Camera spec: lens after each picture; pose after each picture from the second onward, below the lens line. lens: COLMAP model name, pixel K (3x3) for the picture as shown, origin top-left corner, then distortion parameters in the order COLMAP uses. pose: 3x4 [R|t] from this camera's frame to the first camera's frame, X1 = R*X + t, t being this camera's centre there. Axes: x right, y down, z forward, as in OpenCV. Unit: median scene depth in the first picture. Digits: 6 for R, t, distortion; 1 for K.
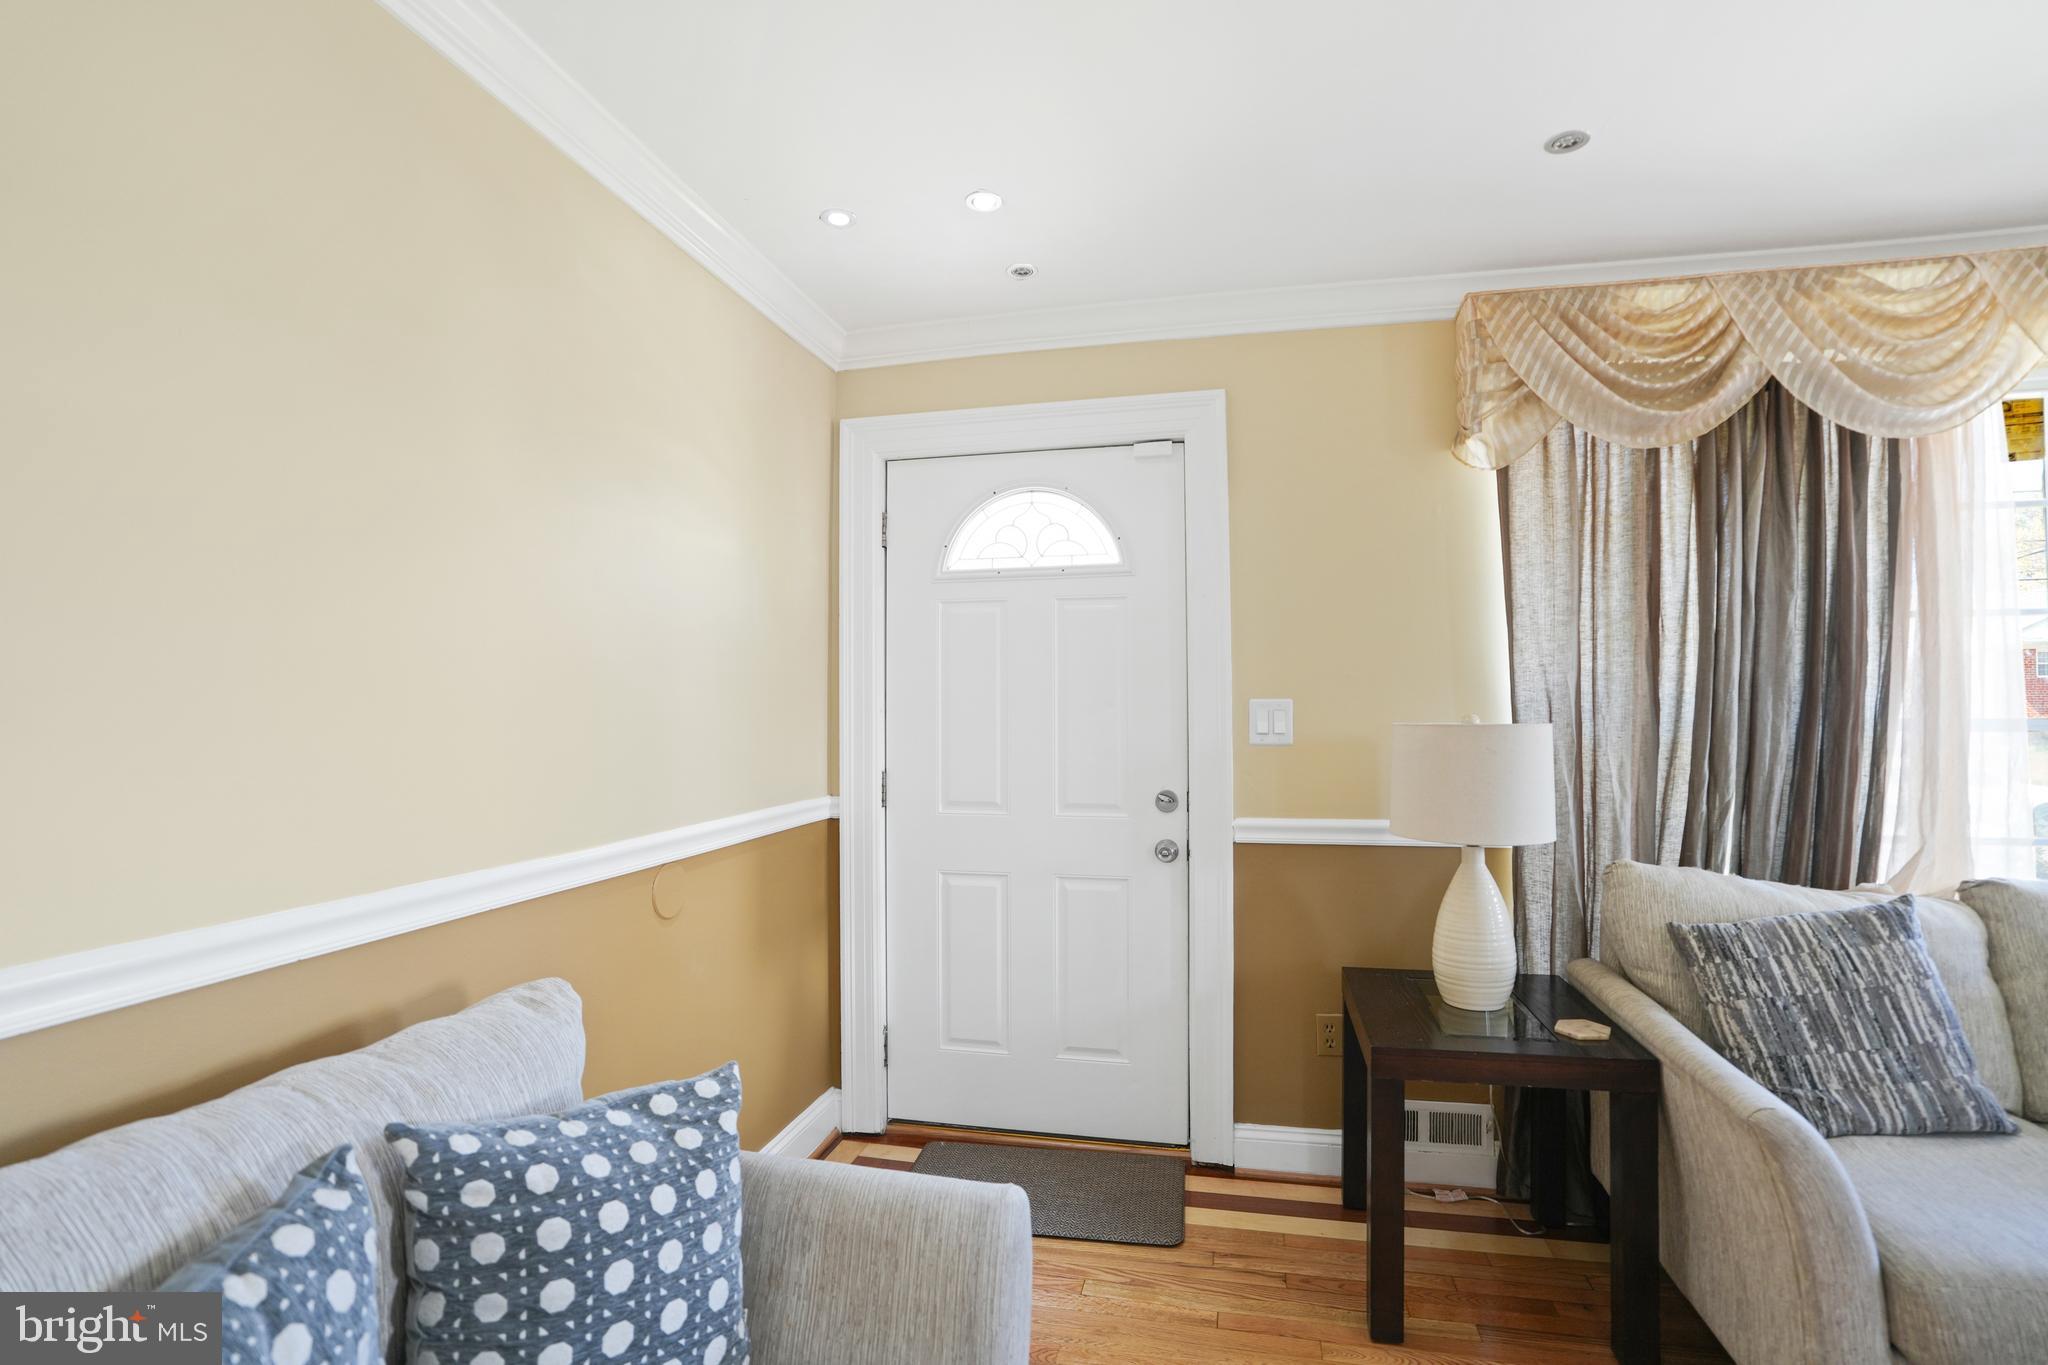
lens RADIAL K [[961.8, 0, 1036.0], [0, 961.8, 685.2], [0, 0, 1]] dist [-0.060553, 0.024039]
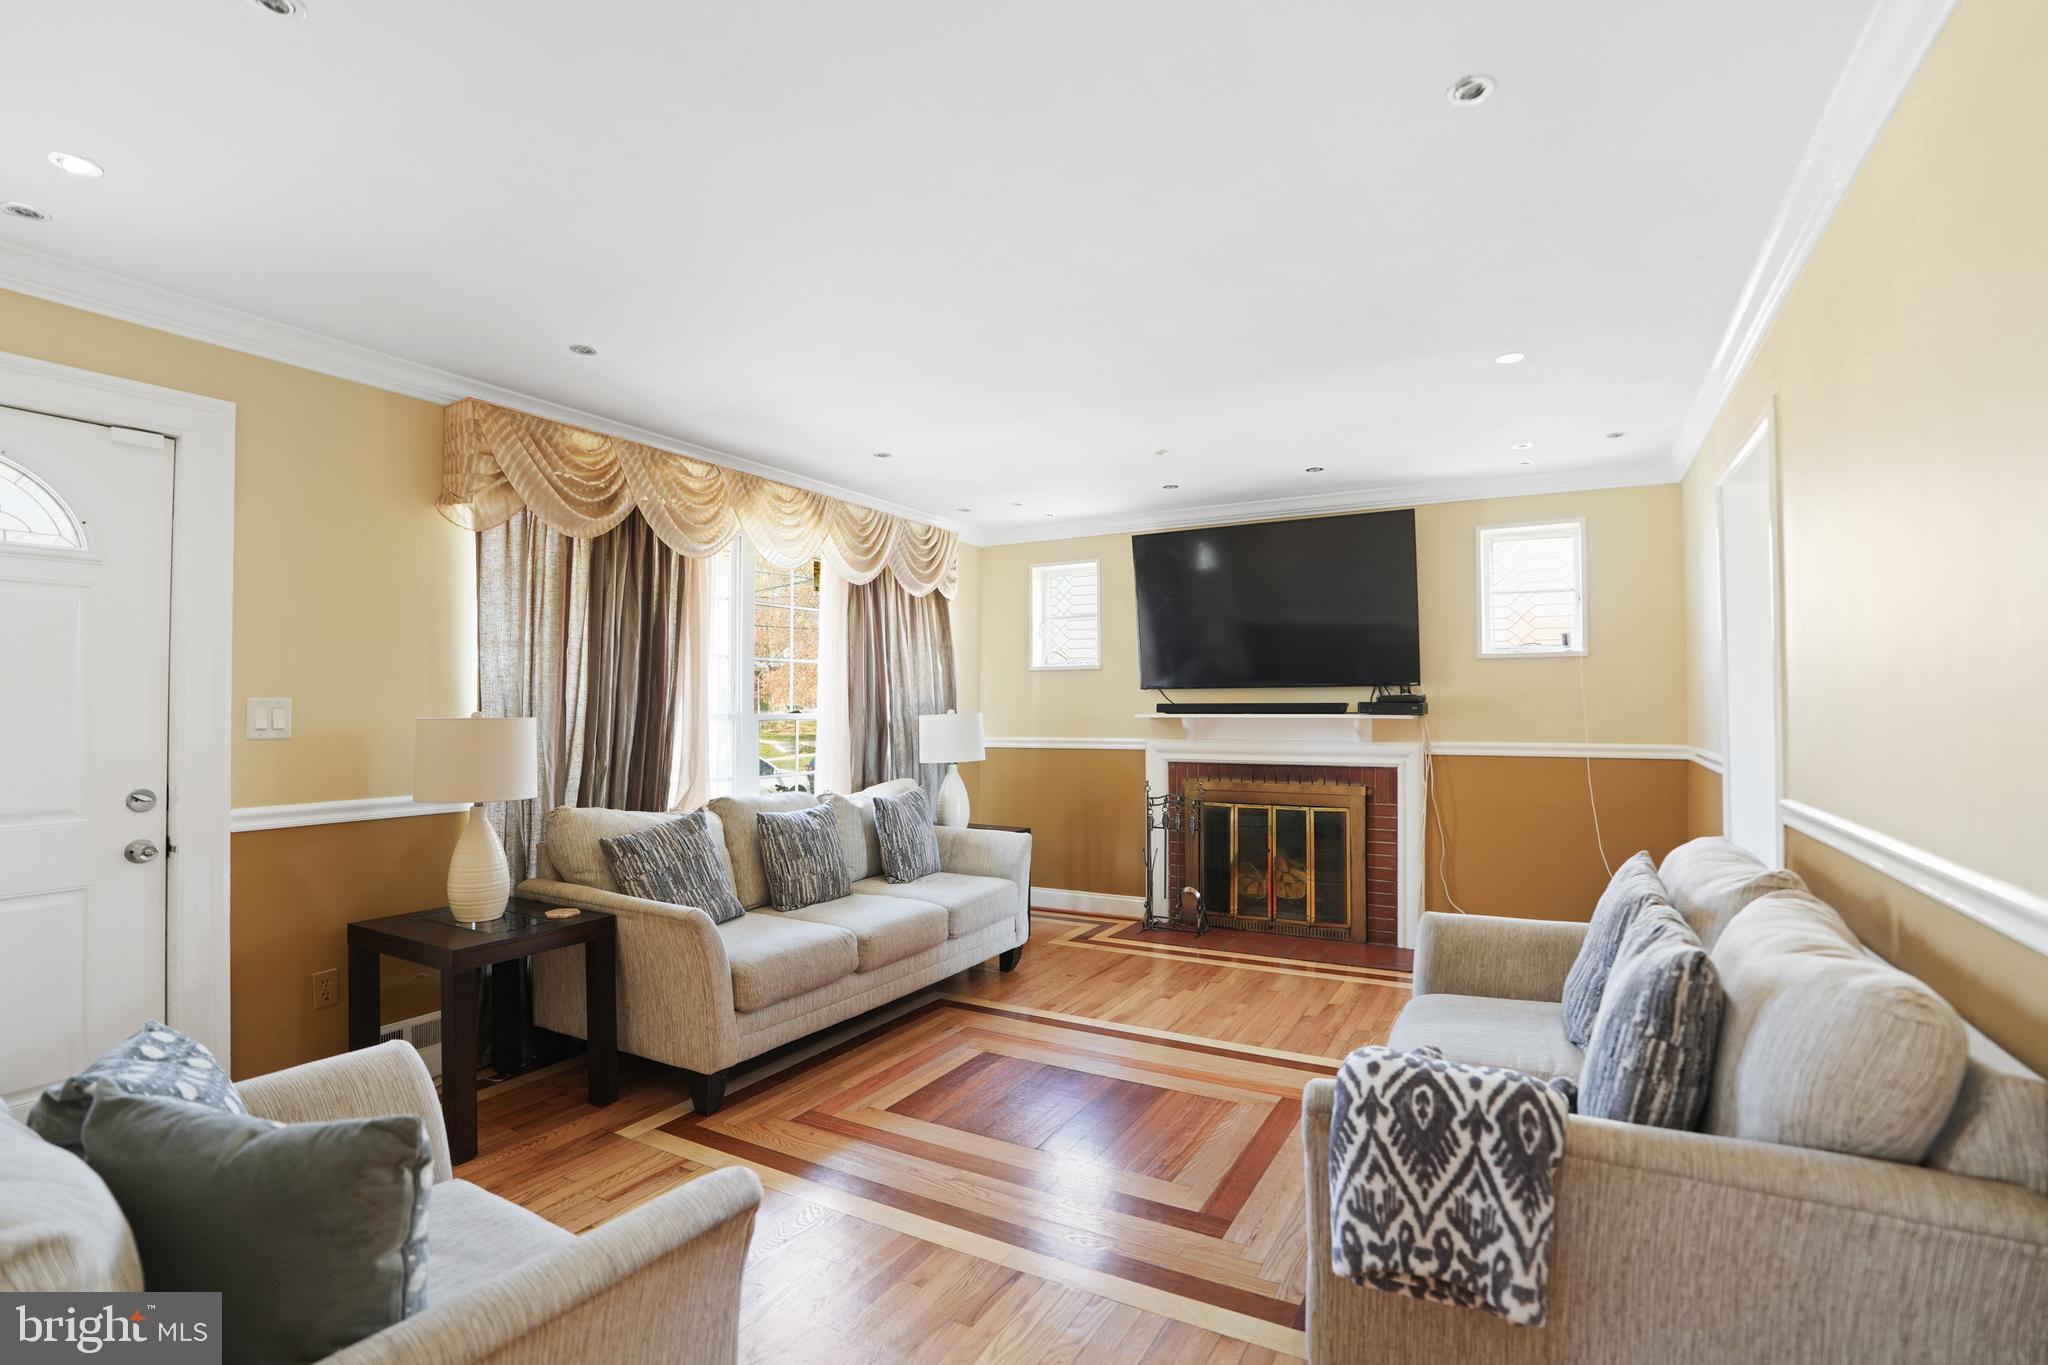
lens RADIAL K [[961.8, 0, 1036.0], [0, 961.8, 685.2], [0, 0, 1]] dist [-0.060553, 0.024039]
pose [[0.292541, 0.024145, 0.955948, -0.597418], [-0.026424, 0.999504, -0.017159, -0.005208], [-0.955888, -0.020240, 0.293034, -0.176050]]
